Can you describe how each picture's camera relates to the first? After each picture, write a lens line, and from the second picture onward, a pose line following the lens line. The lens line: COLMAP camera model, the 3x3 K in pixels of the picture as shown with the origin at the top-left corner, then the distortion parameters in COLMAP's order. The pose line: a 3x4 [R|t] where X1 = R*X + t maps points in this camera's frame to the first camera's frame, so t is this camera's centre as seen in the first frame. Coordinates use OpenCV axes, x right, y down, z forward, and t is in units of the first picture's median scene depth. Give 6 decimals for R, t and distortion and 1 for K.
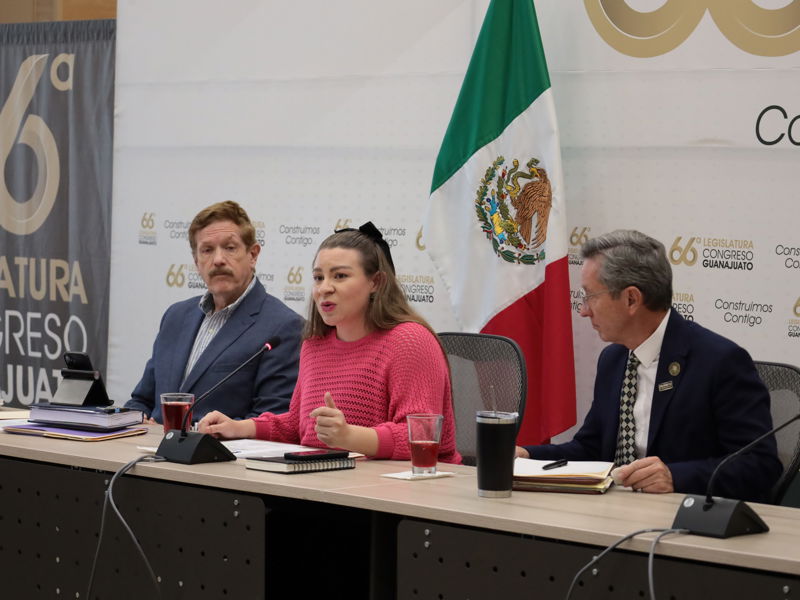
lens RADIAL K [[2581.2, 0, 397.8], [0, 2581.2, 301.6], [0, 0, 1]] dist [-0.016678, 0.000000]
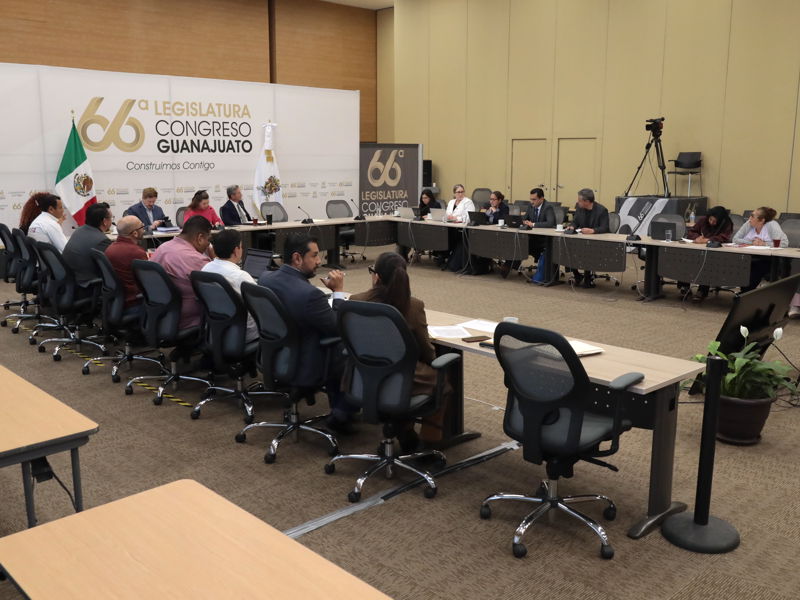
lens RADIAL K [[782.9, 0, 394.9], [0, 782.9, 298.2], [0, 0, 1]] dist [0.020084, 0.000000]
pose [[0.031730, -0.195011, 0.980288, -1.371899], [0.051893, 0.979780, 0.193231, -0.080897], [-0.998148, 0.044738, 0.041208, 0.397644]]
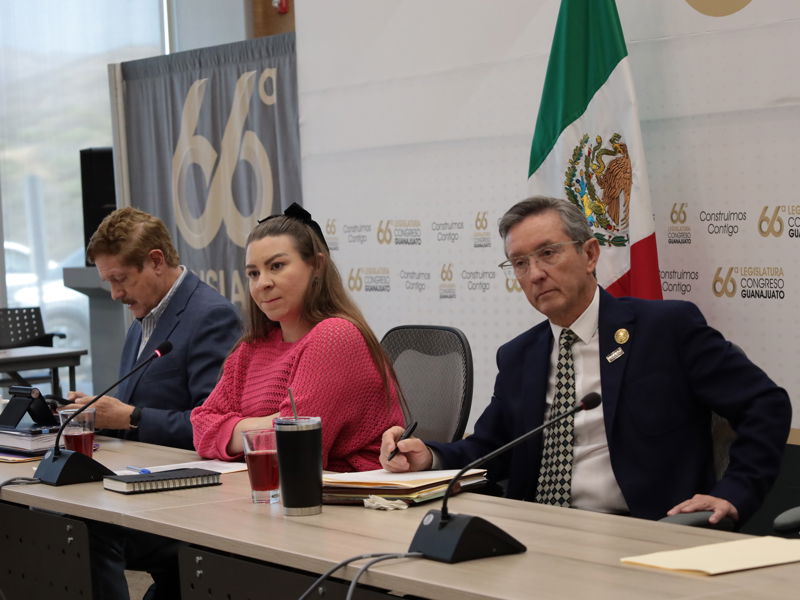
lens RADIAL K [[2308.5, 0, 398.8], [0, 2308.5, 302.7], [0, 0, 1]] dist [-0.005158, 0.000000]
pose [[0.968705, -0.057545, -0.241451, 0.176813], [0.057439, 0.998321, -0.007484, 0.007846], [0.241476, -0.006619, 0.970384, 0.166254]]
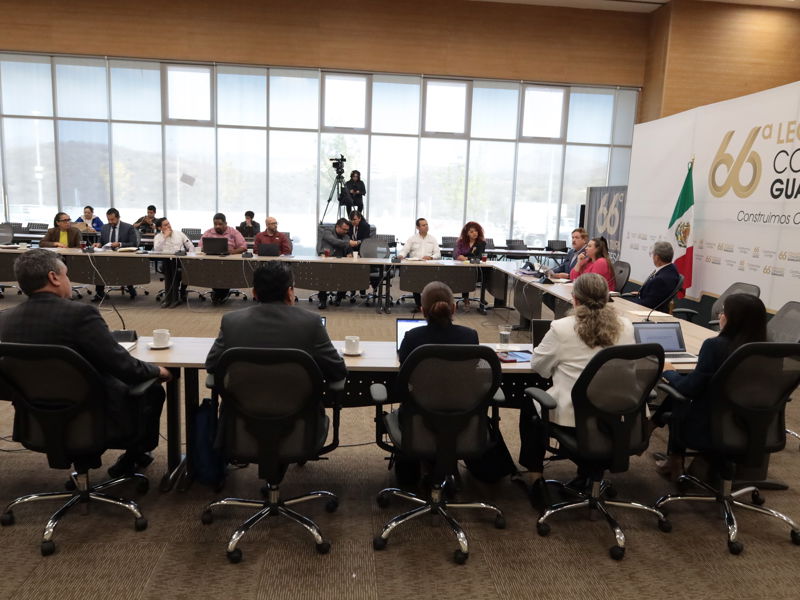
lens RADIAL K [[612.6, 0, 412.9], [0, 612.6, 304.5], [0, 0, 1]] dist [0.009521, -0.013888]
pose [[0.781310, 0.115057, -0.613447, 0.328128], [-0.054768, 0.991709, 0.116249, -0.014931], [0.621736, -0.057229, 0.781133, -0.047527]]
